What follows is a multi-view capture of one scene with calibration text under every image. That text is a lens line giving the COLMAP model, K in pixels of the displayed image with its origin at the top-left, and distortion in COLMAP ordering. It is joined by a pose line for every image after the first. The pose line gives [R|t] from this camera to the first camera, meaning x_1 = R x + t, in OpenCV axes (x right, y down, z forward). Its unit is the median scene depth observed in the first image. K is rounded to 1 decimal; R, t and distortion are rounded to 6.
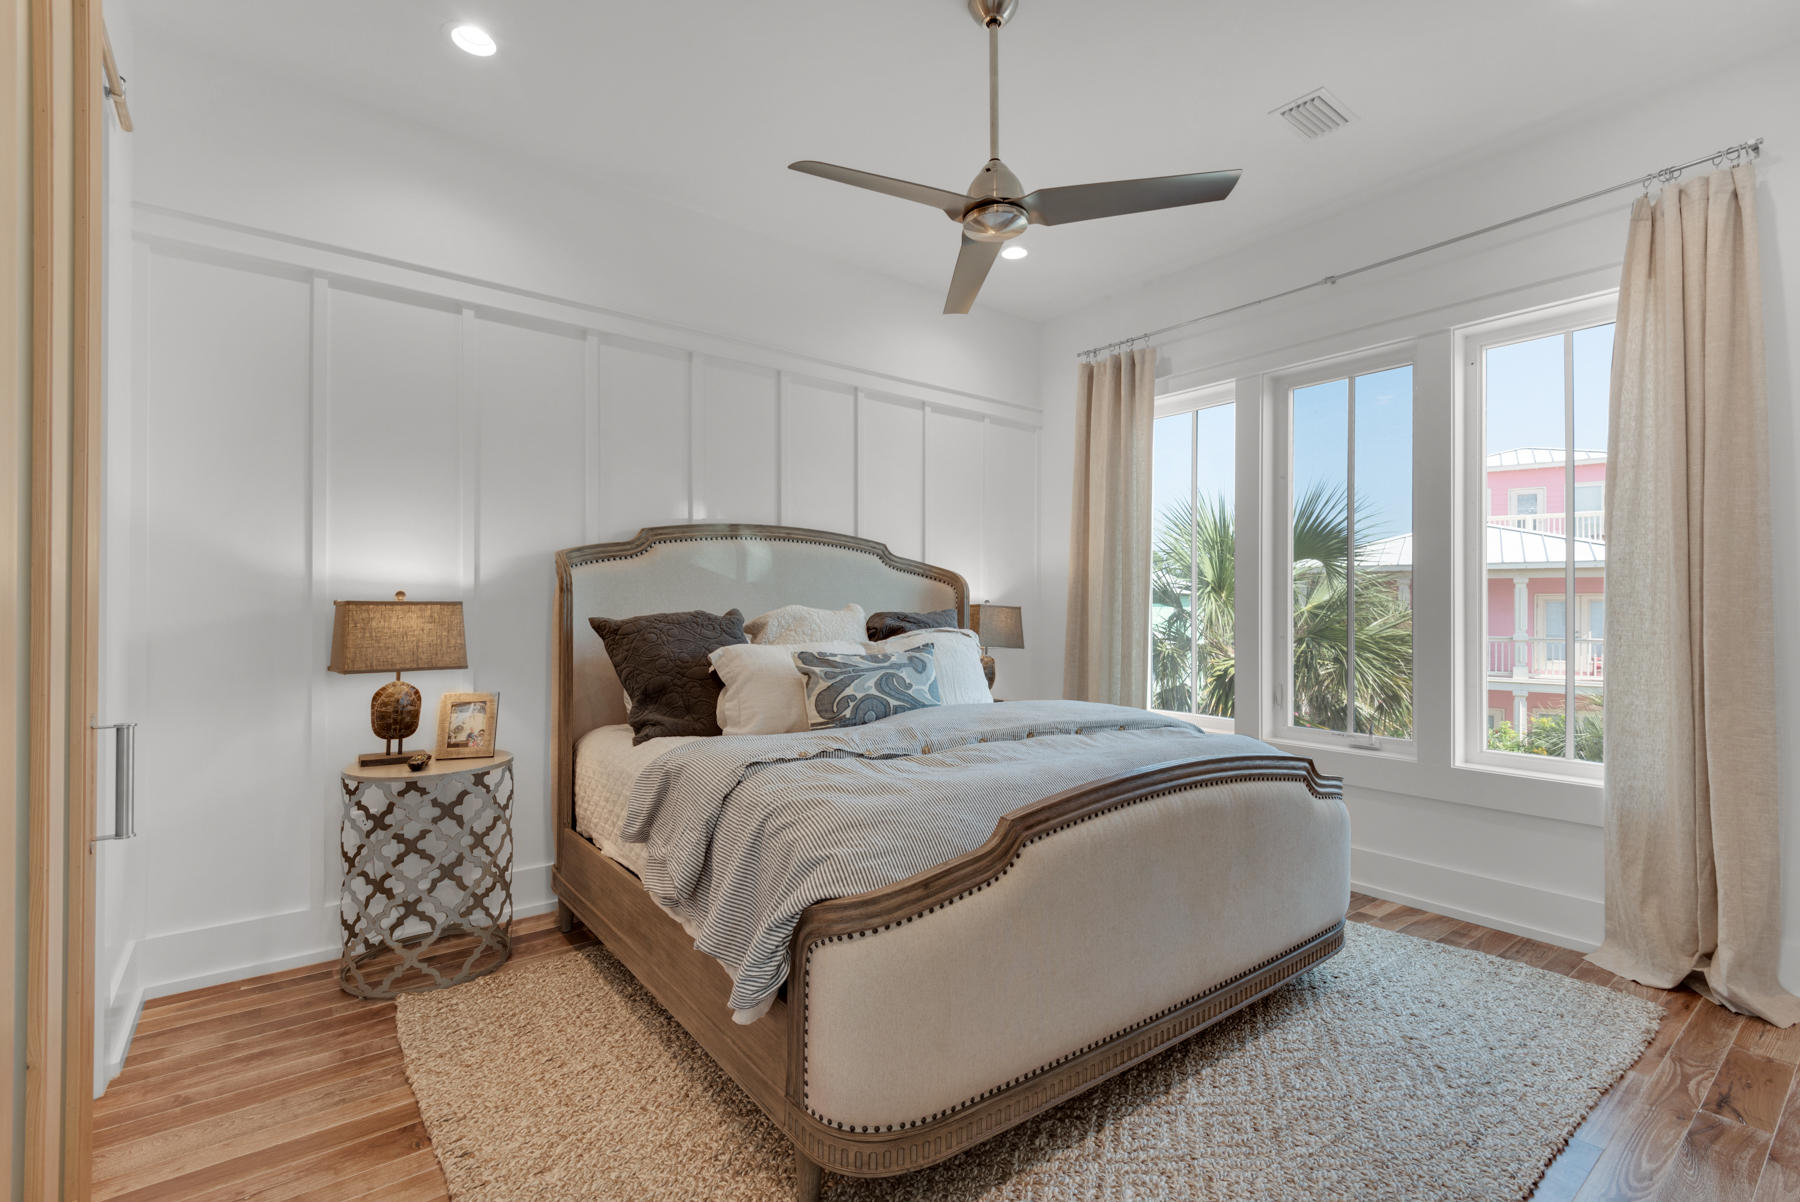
lens RADIAL K [[811.6, 0, 900.0], [0, 811.6, 601.0], [0, 0, 1]] dist [0.001575, -0.000011]
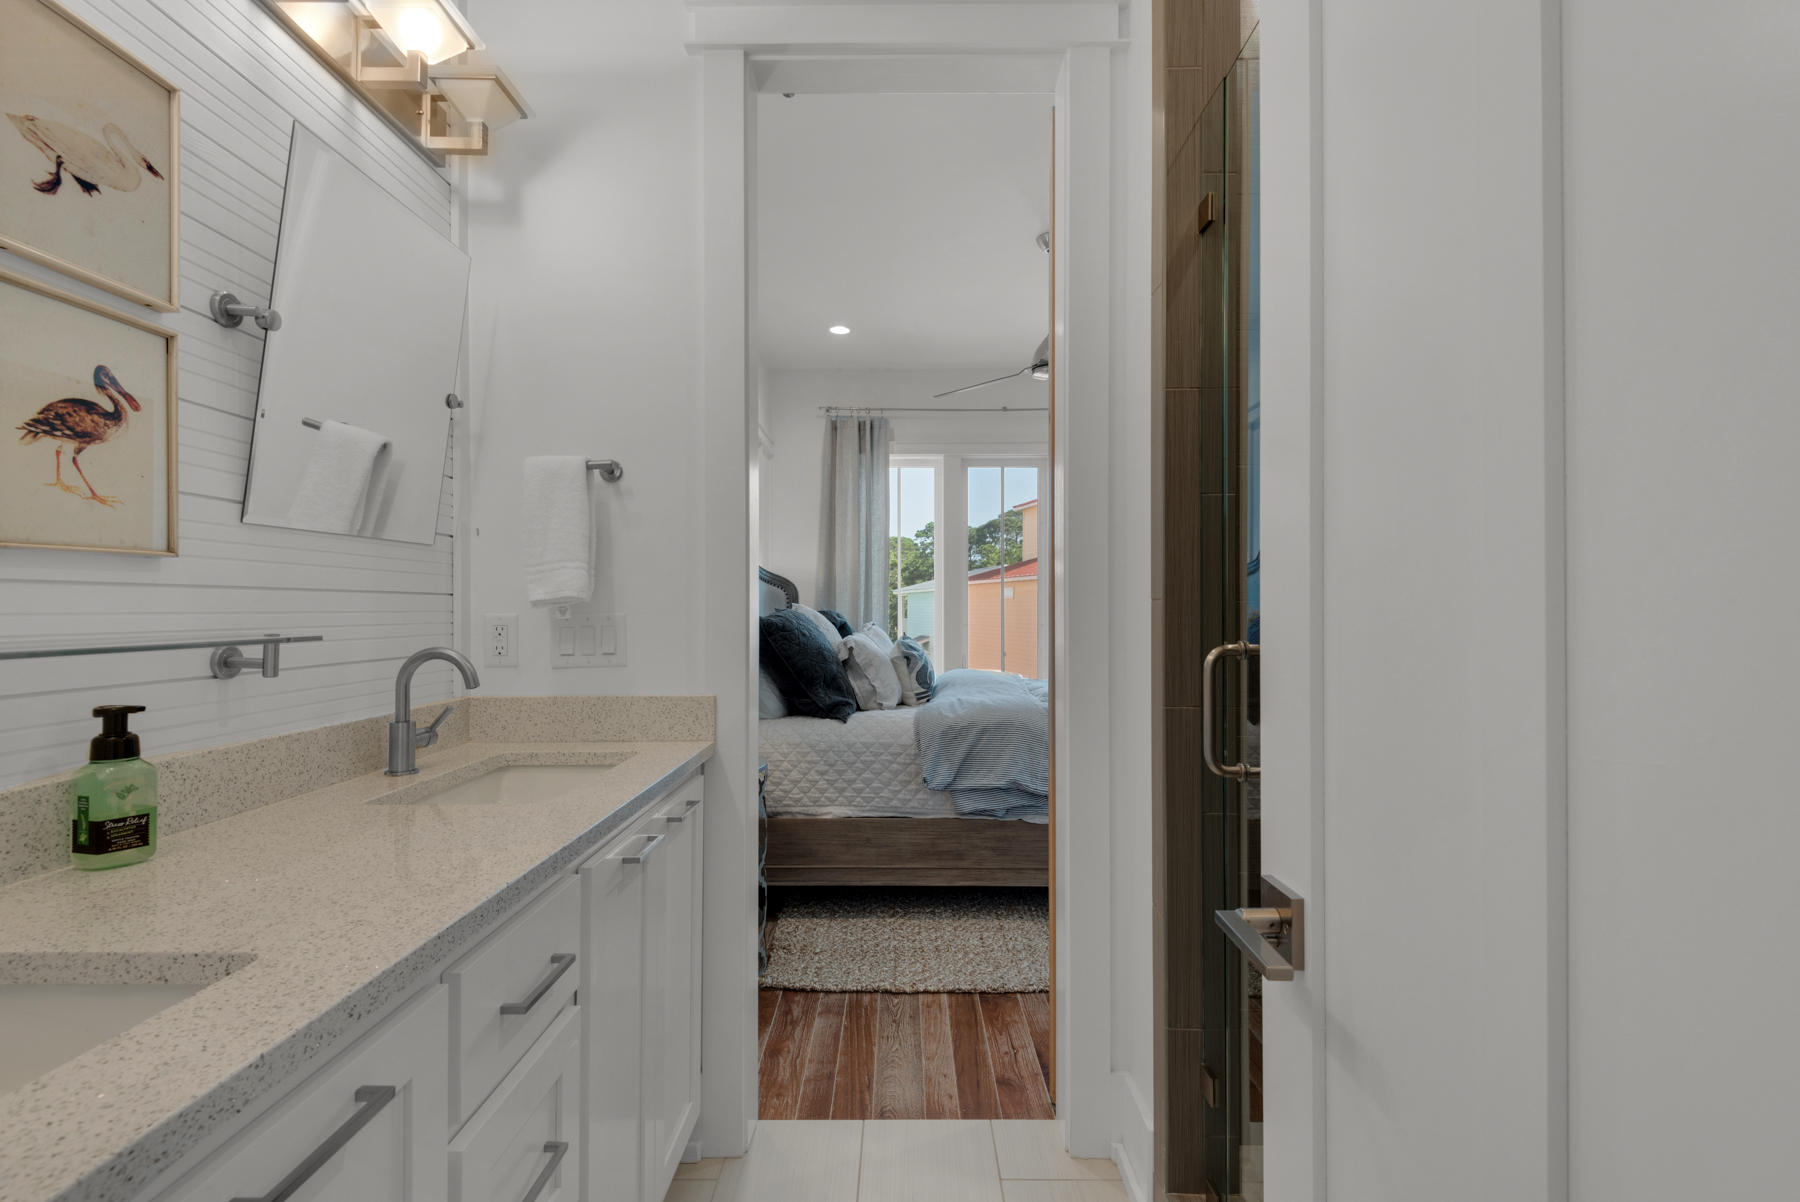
lens RADIAL K [[811.6, 0, 900.0], [0, 811.6, 601.0], [0, 0, 1]] dist [0.001575, -0.000011]
pose [[0.617660, 0.000537, 0.786445, -0.954362], [-0.003341, 0.999993, 0.001941, -0.003310], [-0.786438, -0.003826, 0.617657, 0.156999]]
